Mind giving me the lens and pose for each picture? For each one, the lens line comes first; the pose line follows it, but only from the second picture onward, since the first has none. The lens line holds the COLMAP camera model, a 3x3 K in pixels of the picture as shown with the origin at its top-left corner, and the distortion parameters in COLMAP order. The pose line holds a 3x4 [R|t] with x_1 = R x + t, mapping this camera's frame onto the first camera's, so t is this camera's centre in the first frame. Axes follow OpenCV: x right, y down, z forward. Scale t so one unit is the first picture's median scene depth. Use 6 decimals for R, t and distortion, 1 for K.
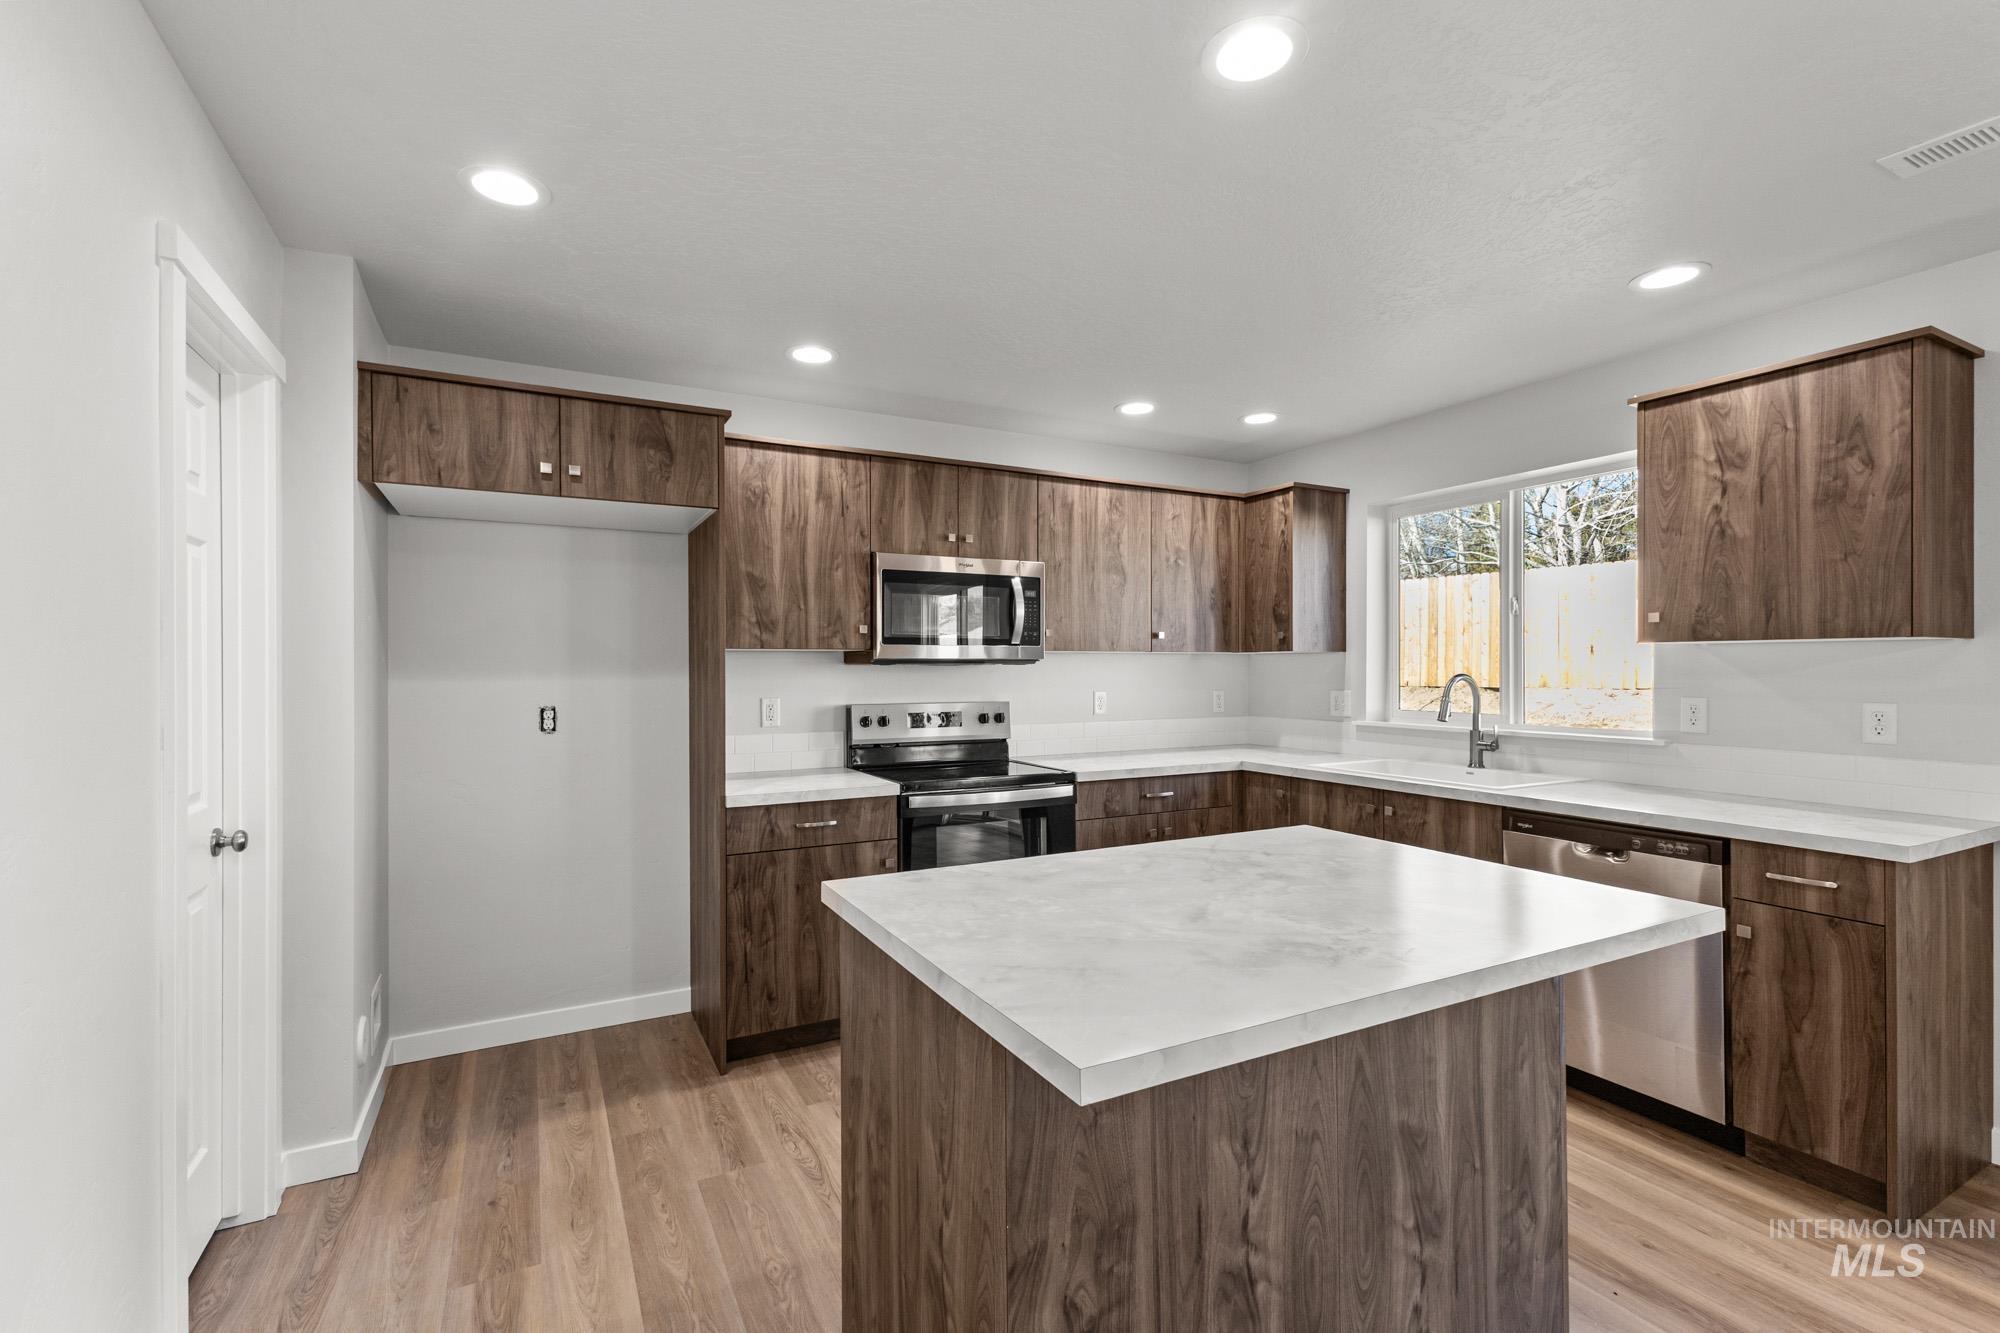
lens RADIAL K [[885.2, 0, 998.1], [0, 885.2, 670.5], [0, 0, 1]] dist [0.005206, 0.000324]
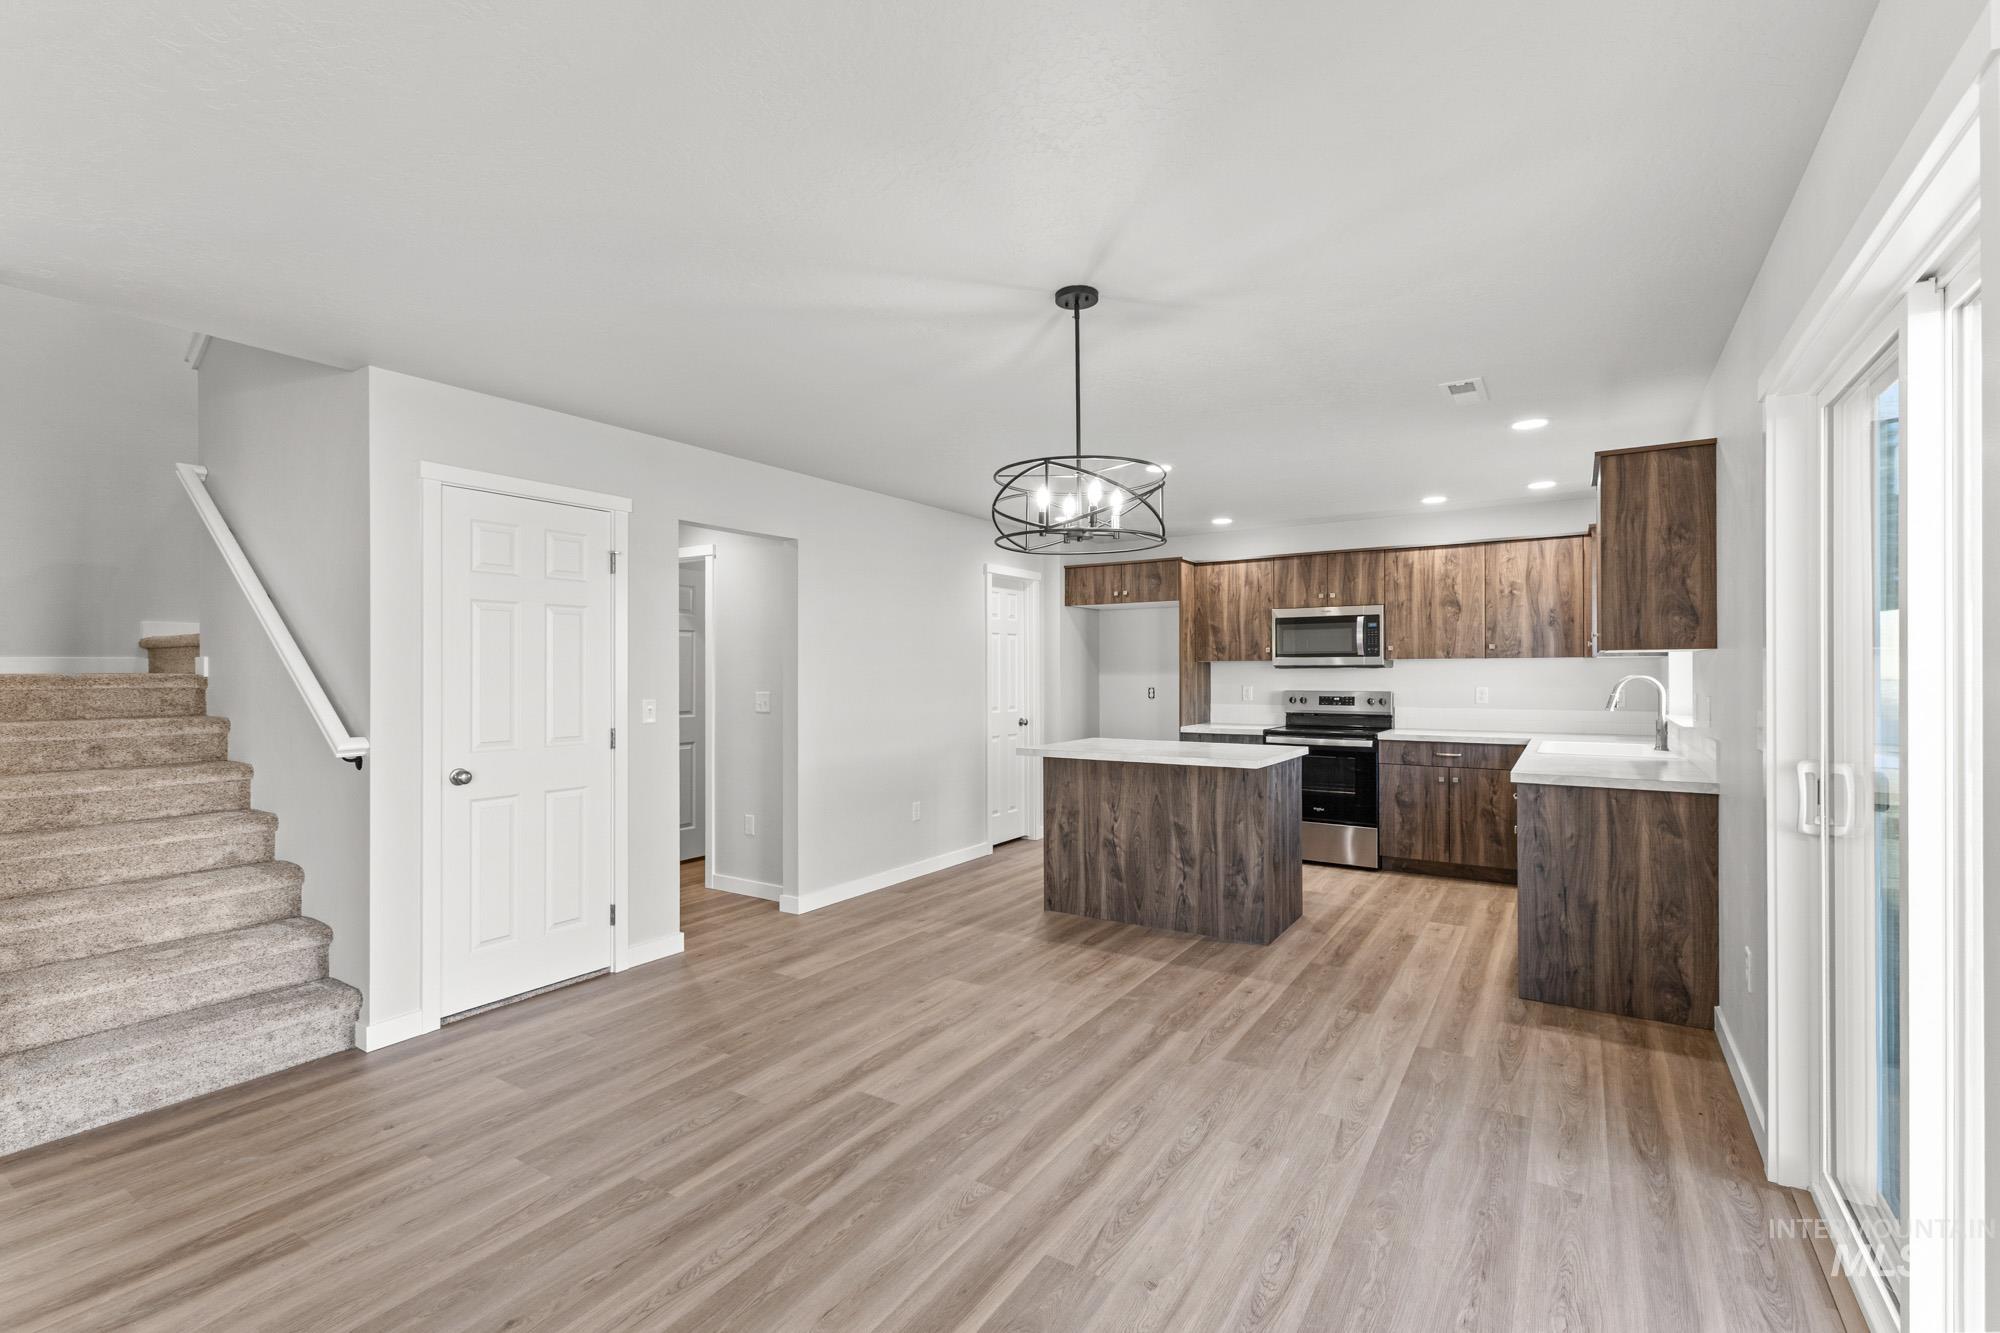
lens RADIAL K [[885.2, 0, 996.6], [0, 885.2, 669.8], [0, 0, 1]] dist [0.005206, 0.000324]
pose [[0.486391, -0.000578, -0.873741, 1.240413], [-0.000777, 0.999999, -0.001095, -0.001305], [0.873741, 0.001212, 0.486390, -0.442377]]
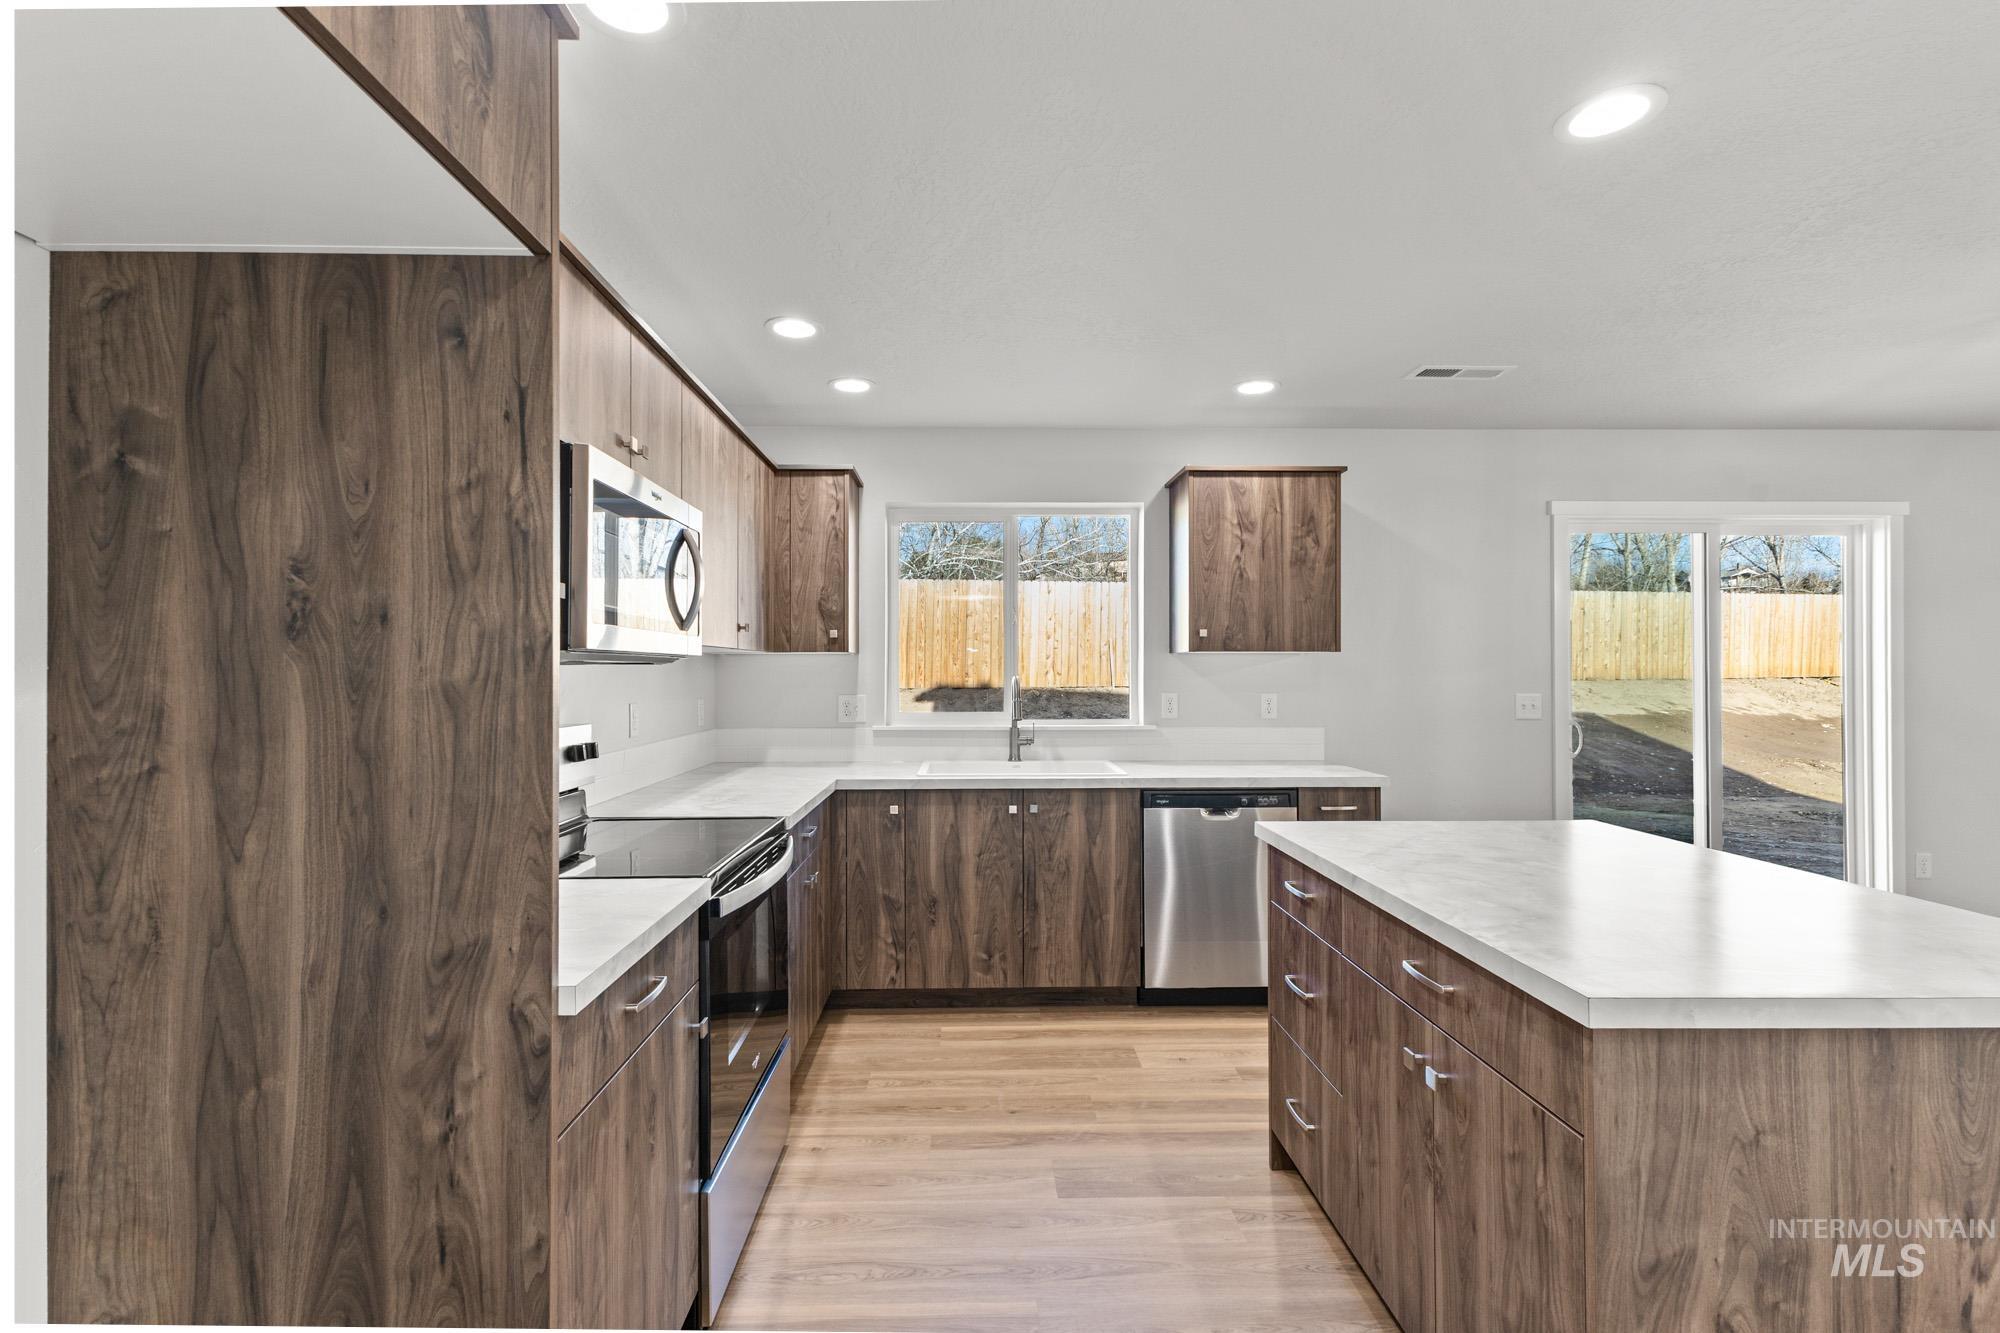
lens RADIAL K [[885.2, 0, 995.6], [0, 885.2, 666.1], [0, 0, 1]] dist [0.005206, 0.000324]
pose [[0.448765, 0.008058, 0.893614, -0.492778], [0.002674, 0.999943, -0.010359, 0.002683], [-0.893646, 0.007038, 0.448718, 0.564585]]
